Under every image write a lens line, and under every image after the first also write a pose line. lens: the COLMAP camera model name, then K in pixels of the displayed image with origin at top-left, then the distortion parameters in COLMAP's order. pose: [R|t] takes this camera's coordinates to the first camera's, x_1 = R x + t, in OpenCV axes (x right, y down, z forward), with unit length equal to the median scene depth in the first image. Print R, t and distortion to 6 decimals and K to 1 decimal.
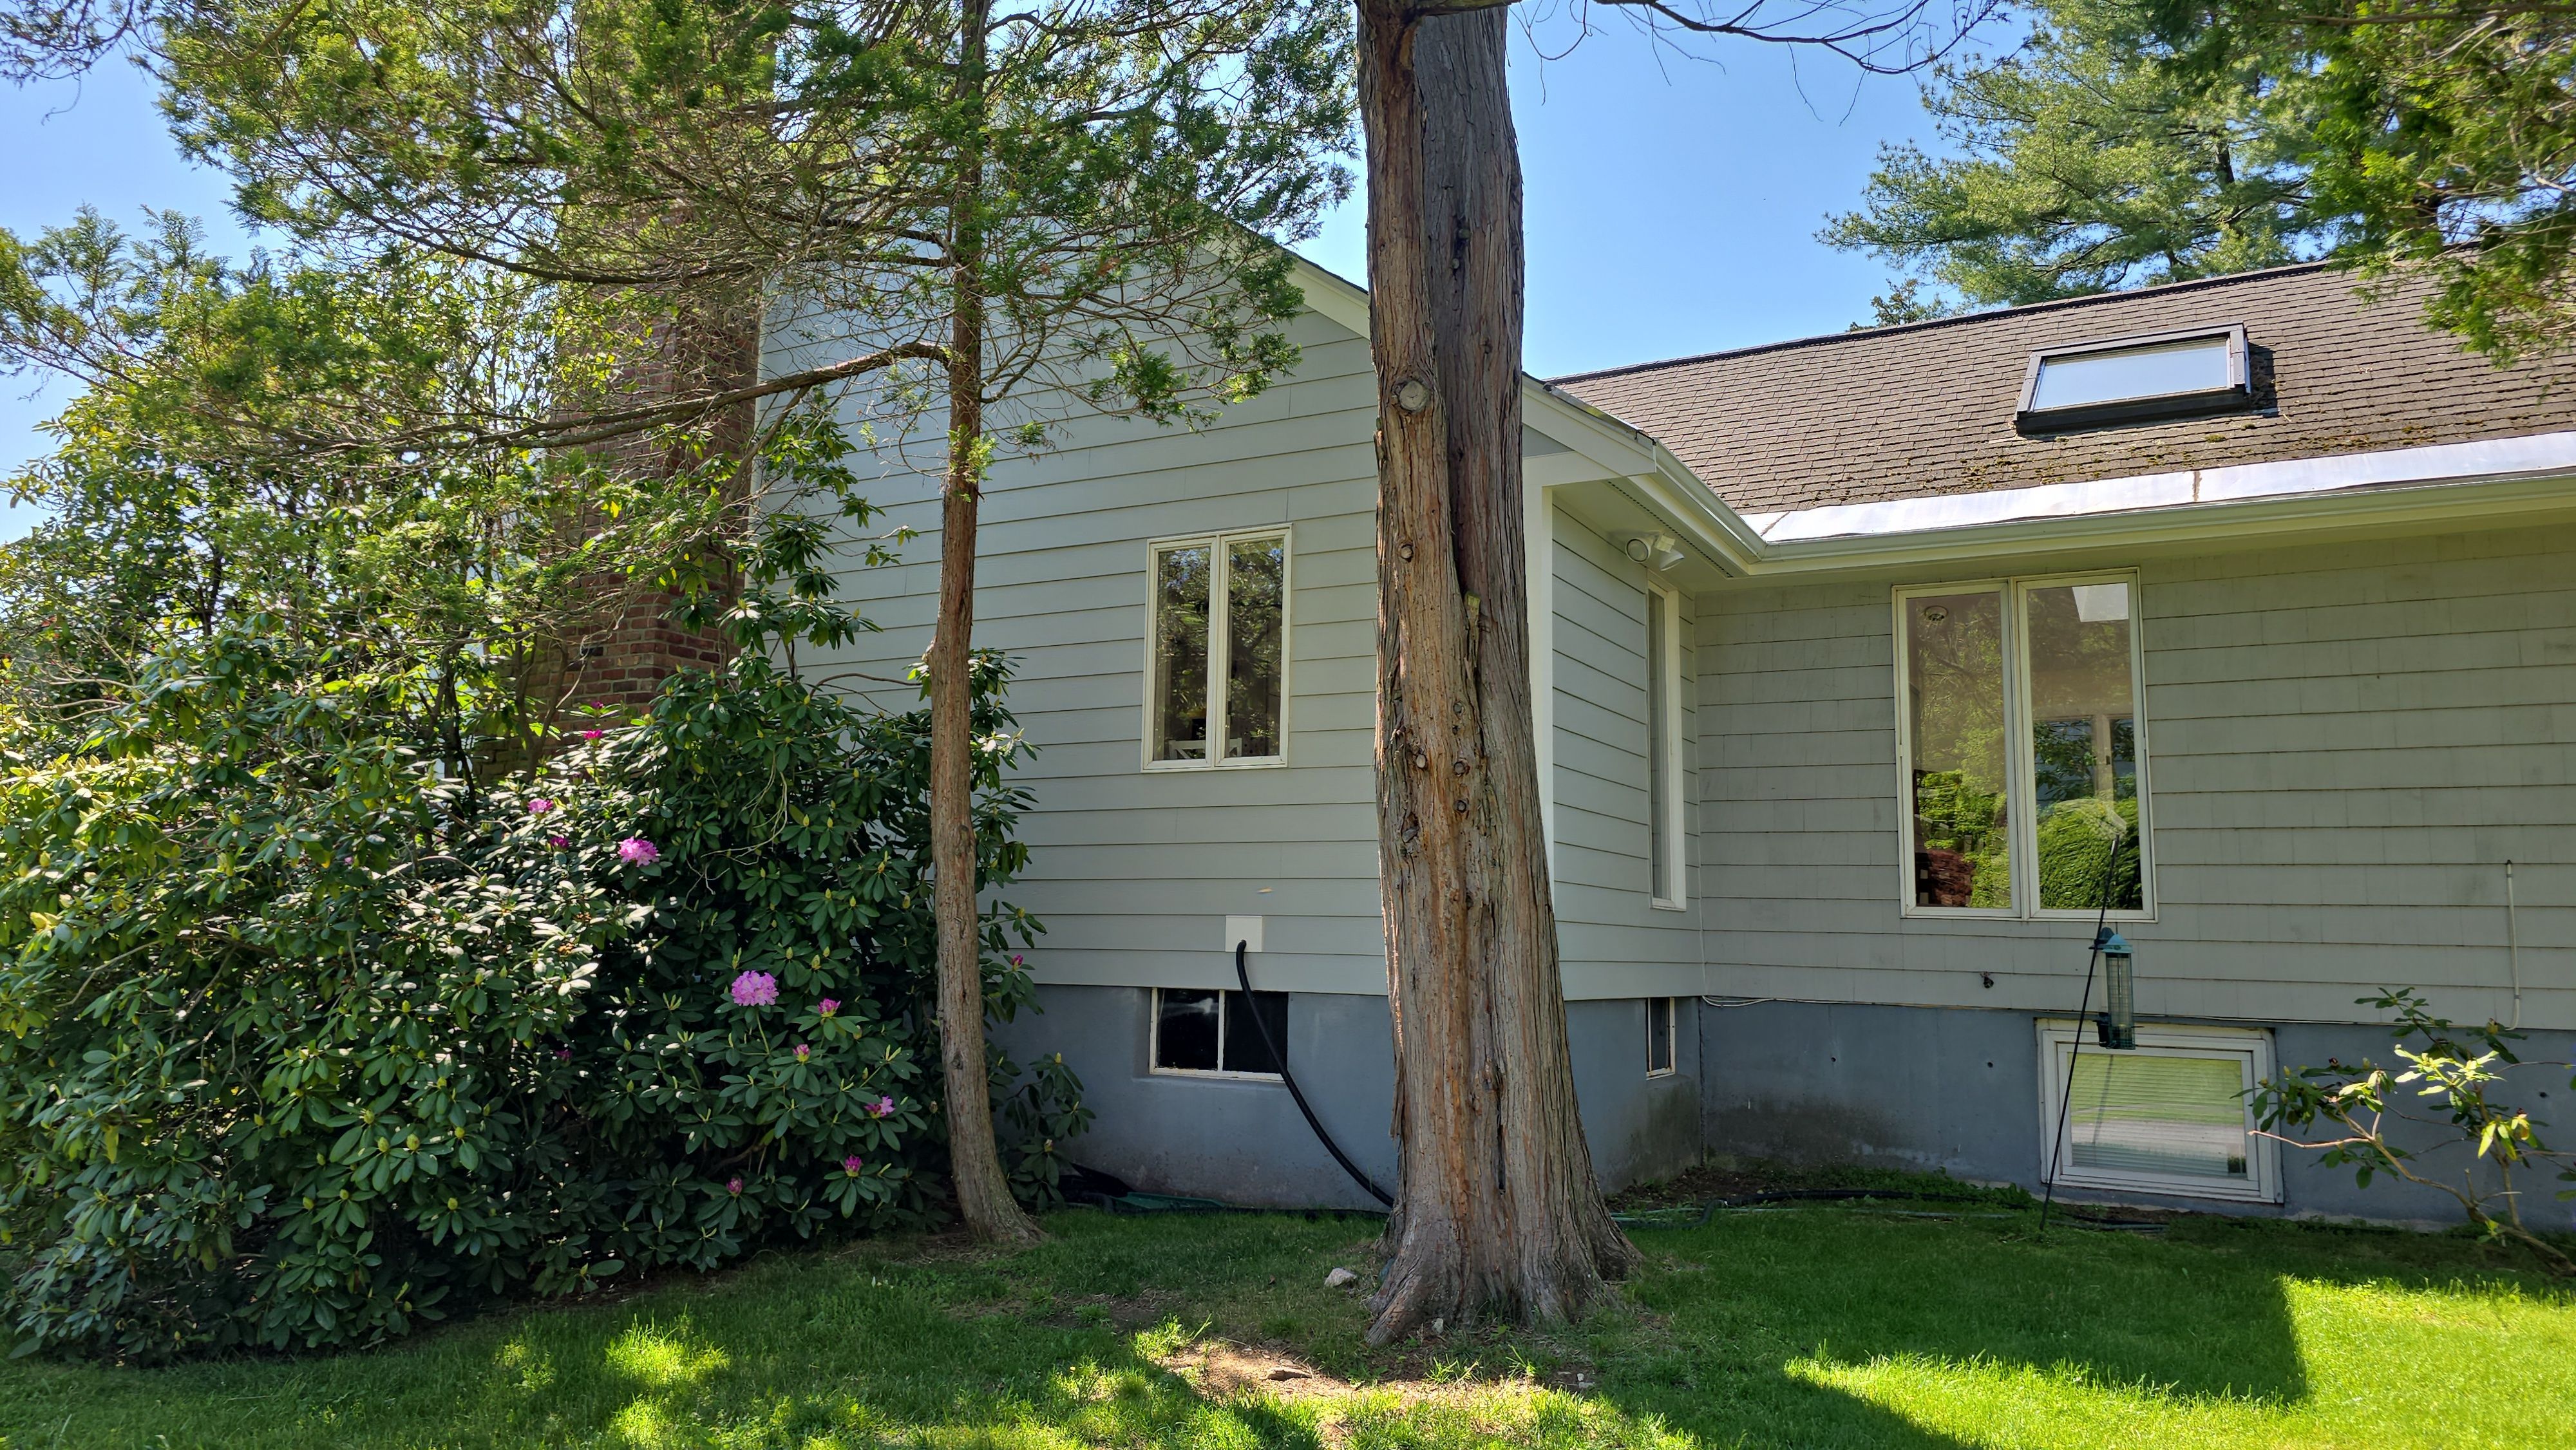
lens RADIAL K [[1811.2, 0, 1225.6], [0, 1811.2, 714.1], [0, 0, 1]] dist [0.084778, -0.133593]
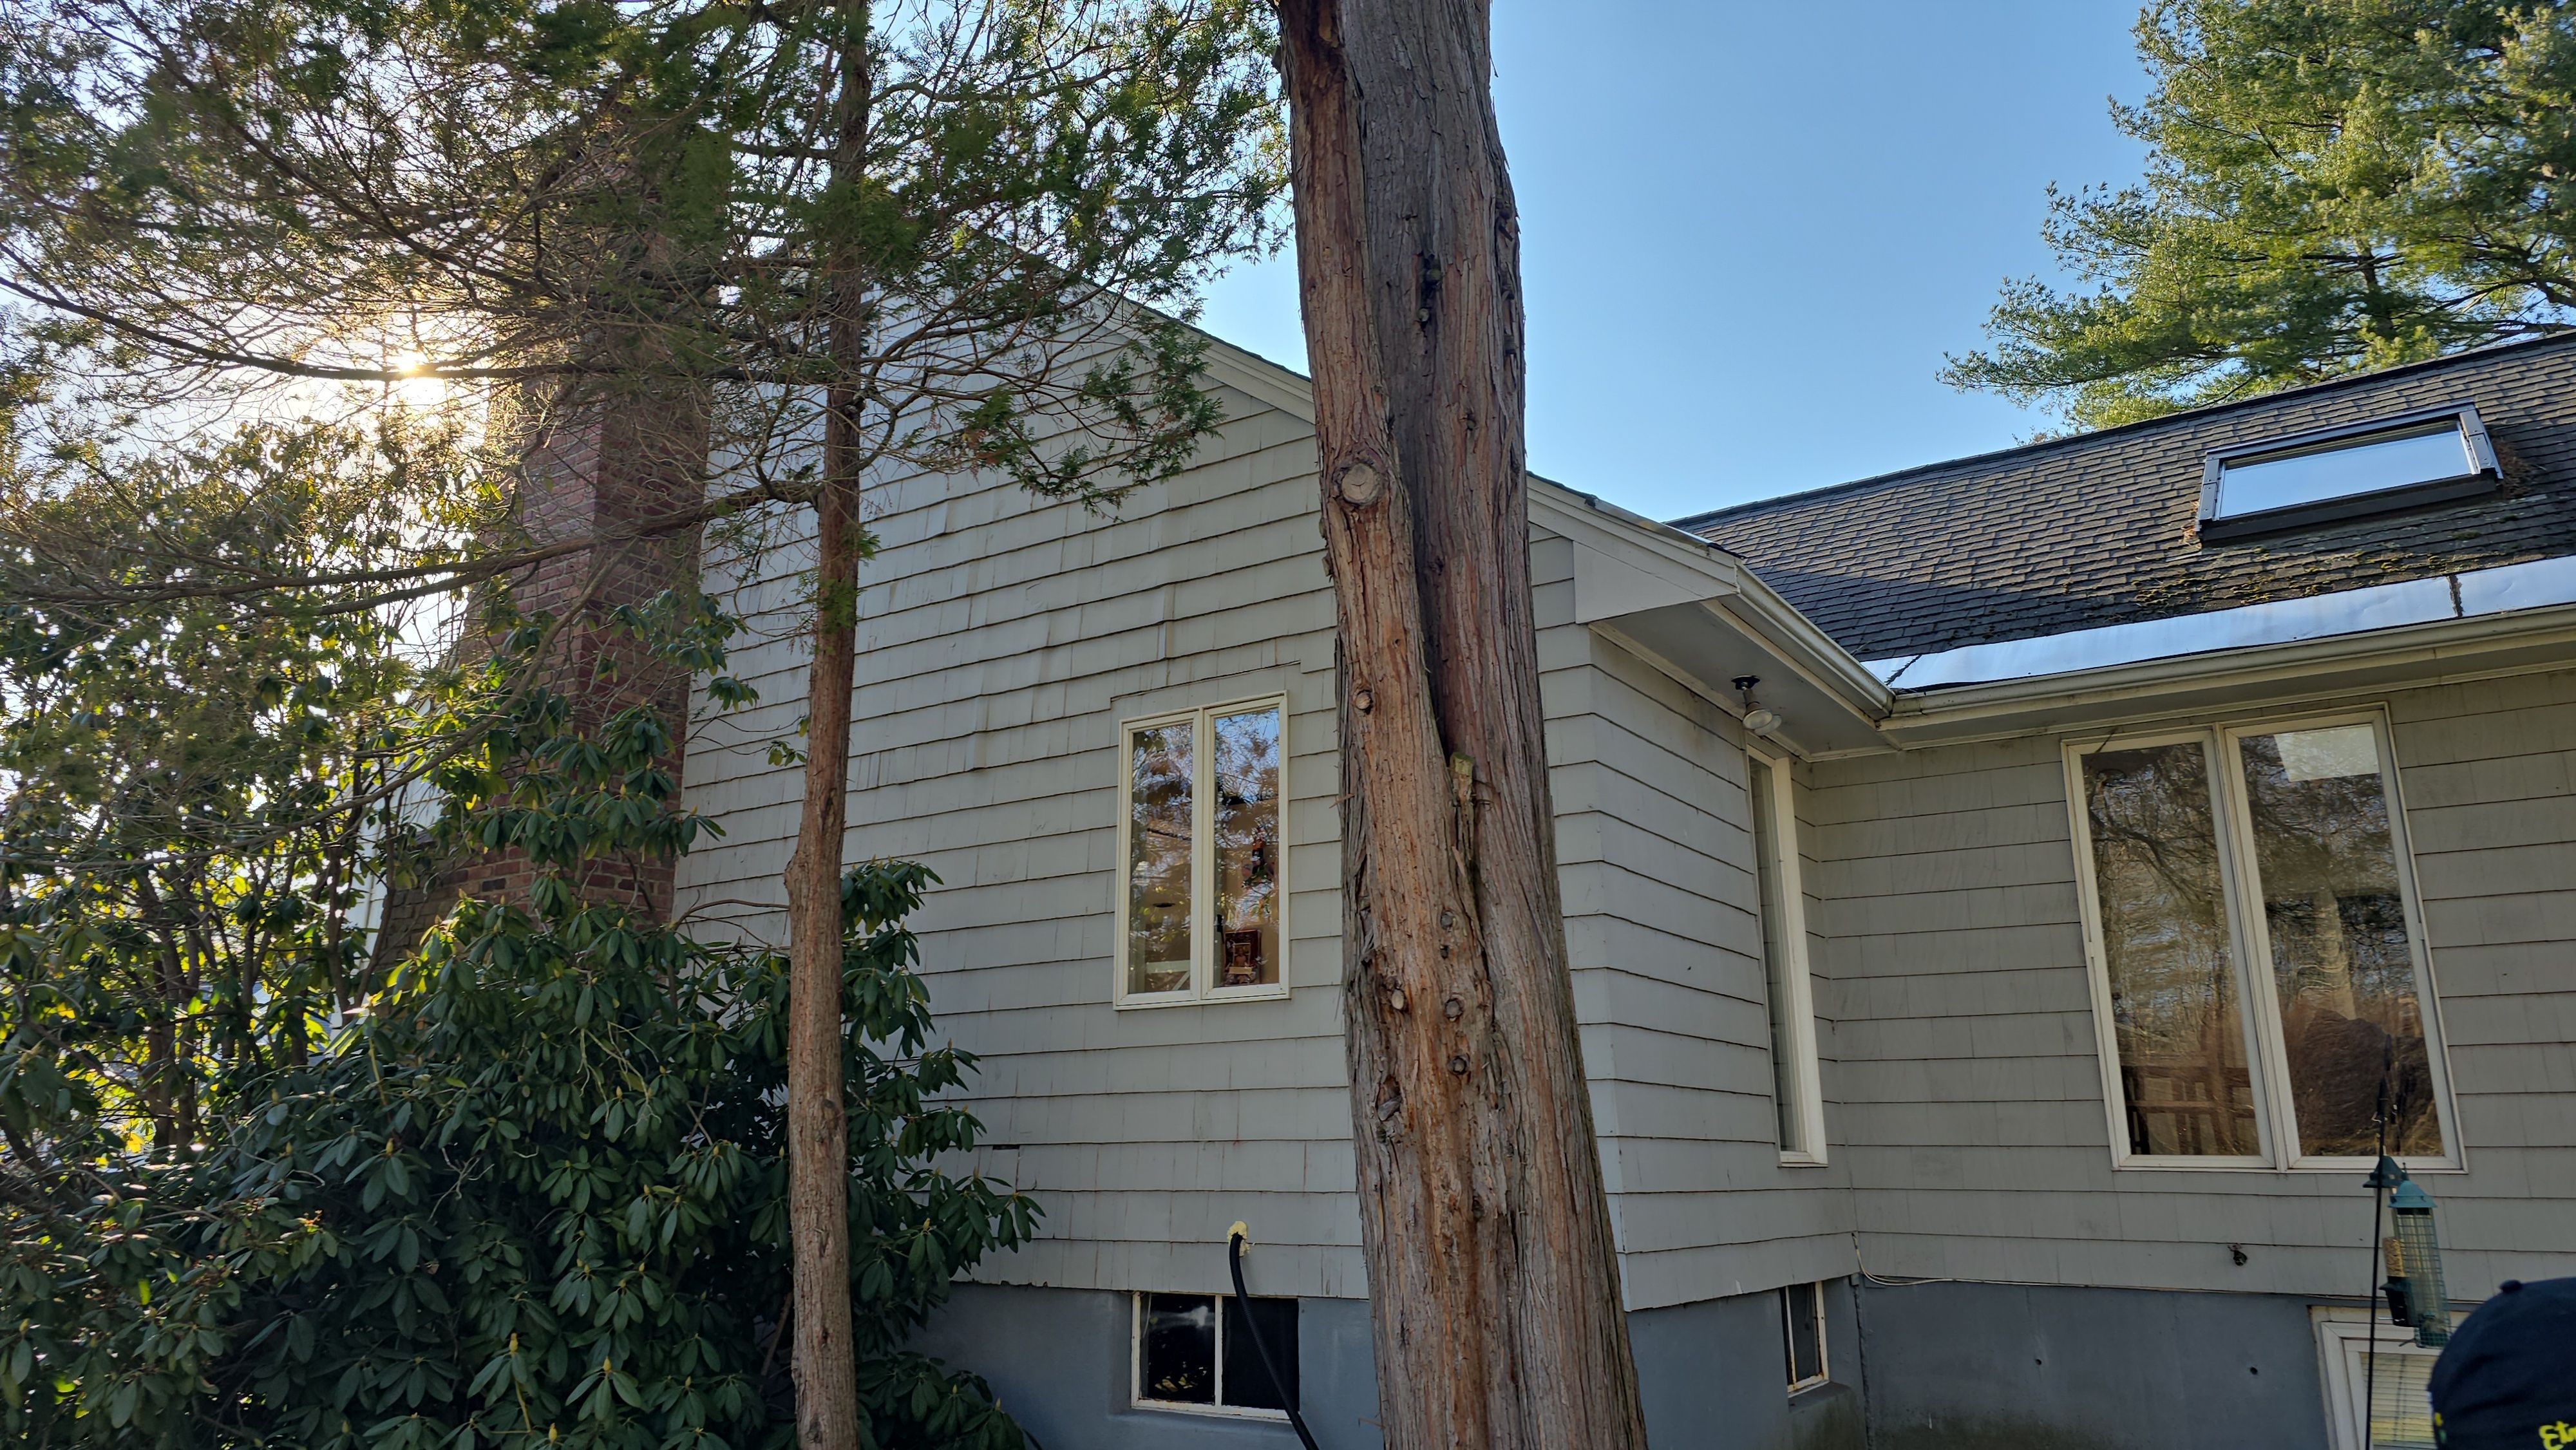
lens RADIAL K [[1700.0, 0, 1283.2], [0, 1700.0, 712.6], [0, 0, 1]] dist [0.078231, -0.078390]
pose [[0.997163, -0.042506, -0.062121, 0.083082], [0.034803, 0.992139, -0.120206, -0.004633], [0.066742, 0.117703, 0.990803, 0.258505]]
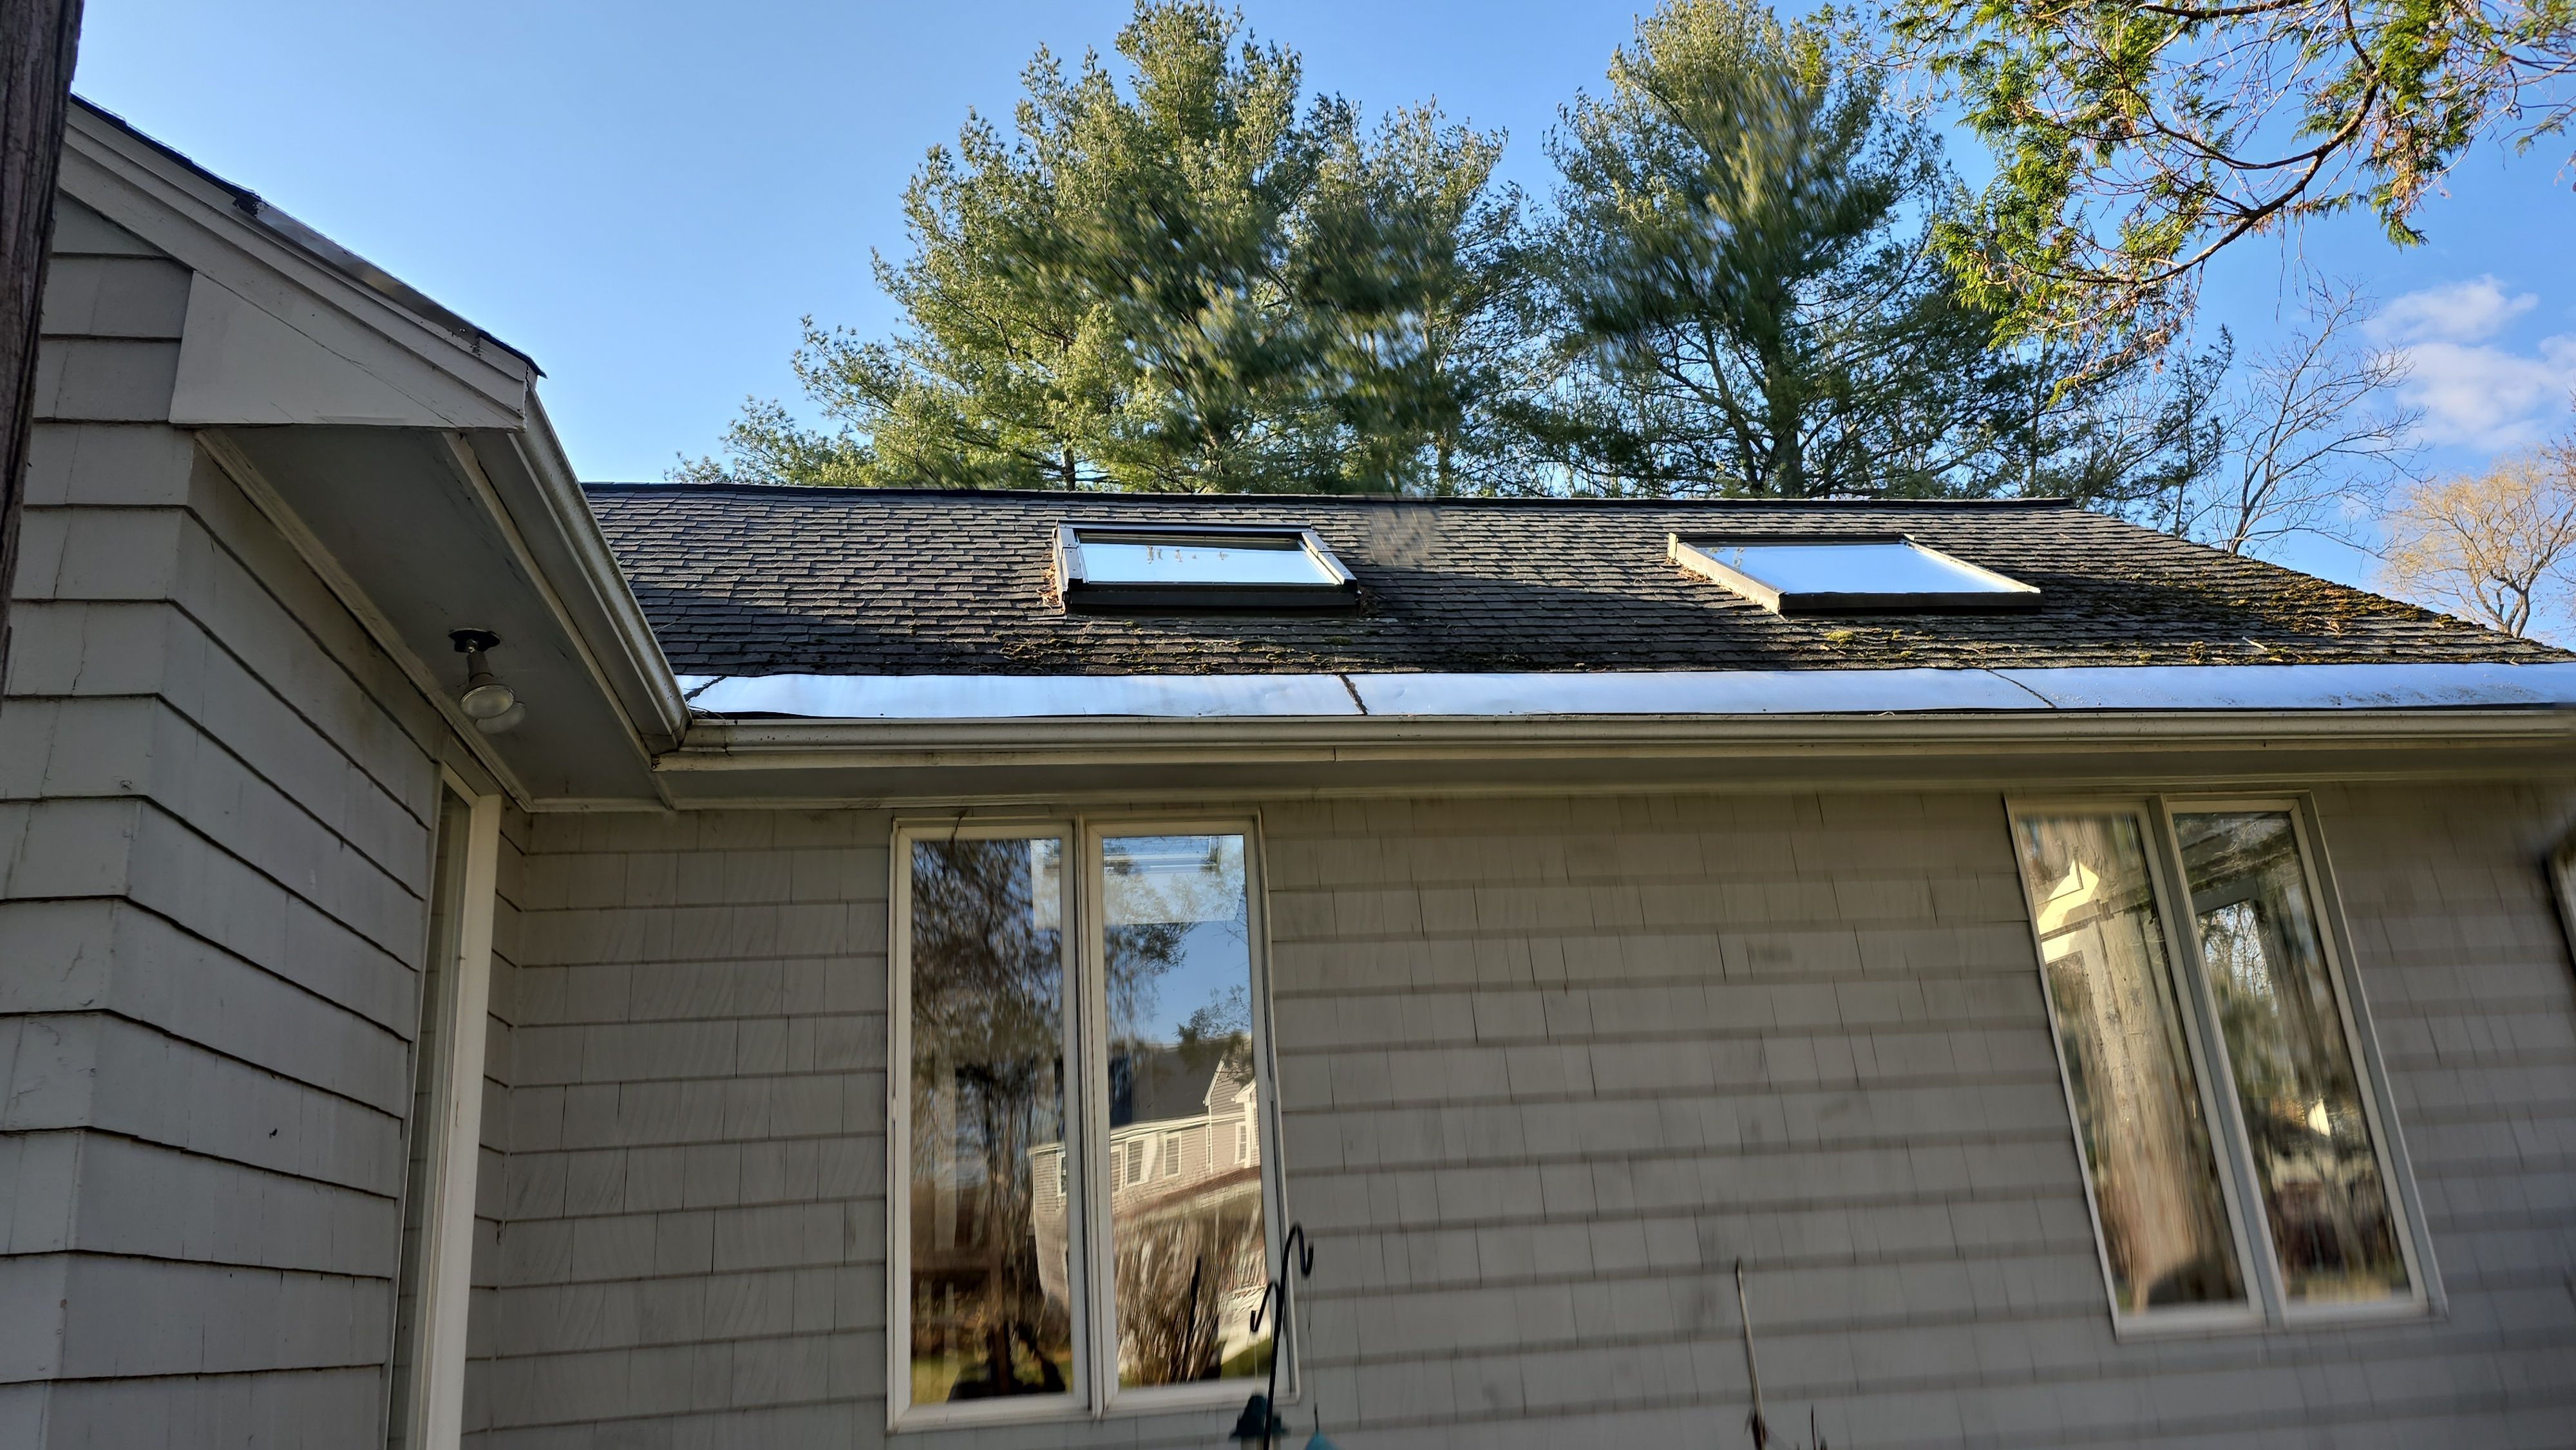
lens RADIAL K [[1700.0, 0, 1283.2], [0, 1700.0, 712.6], [0, 0, 1]] dist [0.078231, -0.078390]
pose [[0.757964, 0.135398, 0.638089, 0.118907], [-0.000023, 0.978225, -0.207546, 0.011095], [-0.652296, 0.157298, 0.741463, 0.570129]]
